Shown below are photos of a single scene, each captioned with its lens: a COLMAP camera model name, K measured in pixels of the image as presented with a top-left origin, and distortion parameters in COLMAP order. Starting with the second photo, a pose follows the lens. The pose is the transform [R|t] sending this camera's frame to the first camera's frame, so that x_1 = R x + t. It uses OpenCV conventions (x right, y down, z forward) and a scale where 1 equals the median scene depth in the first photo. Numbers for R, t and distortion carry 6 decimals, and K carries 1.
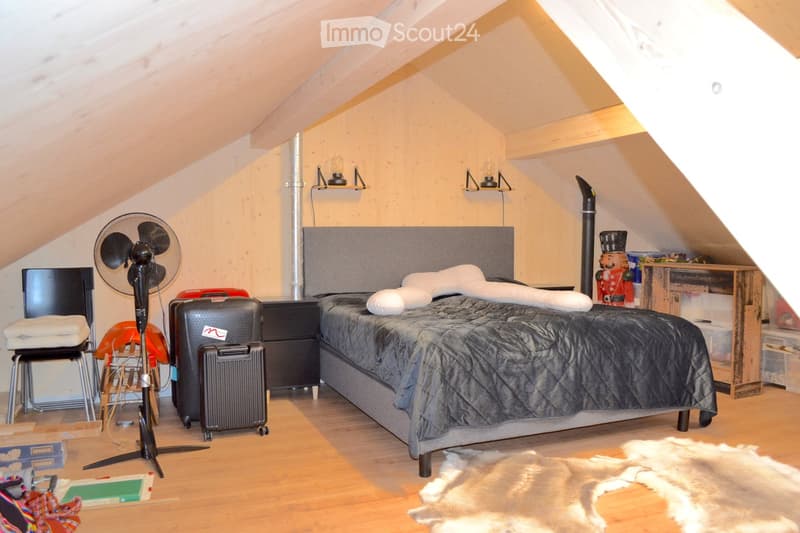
lens RADIAL K [[640.2, 0, 392.8], [0, 640.2, 275.1], [0, 0, 1]] dist [-0.083885, 0.010270]
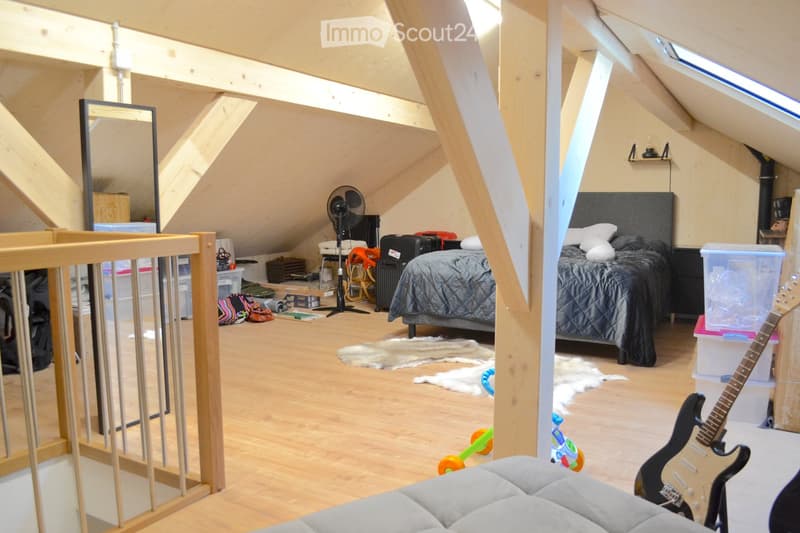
lens RADIAL K [[640.2, 0, 394.9], [0, 640.2, 270.3], [0, 0, 1]] dist [-0.083885, 0.010270]
pose [[0.615701, 0.093487, -0.782415, 1.198431], [-0.052460, 0.995597, 0.077677, -0.000349], [0.786232, -0.006781, 0.617894, -0.092061]]
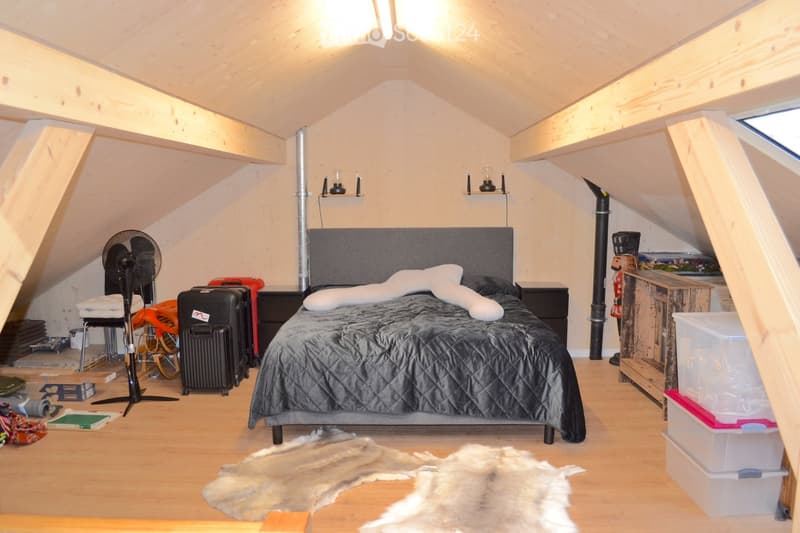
lens RADIAL K [[640.2, 0, 394.2], [0, 640.2, 273.3], [0, 0, 1]] dist [-0.083885, 0.010270]
pose [[0.917484, 0.048205, -0.394841, 0.672263], [-0.022677, 0.997354, 0.069072, -0.108980], [0.397126, -0.054418, 0.916149, -0.062289]]
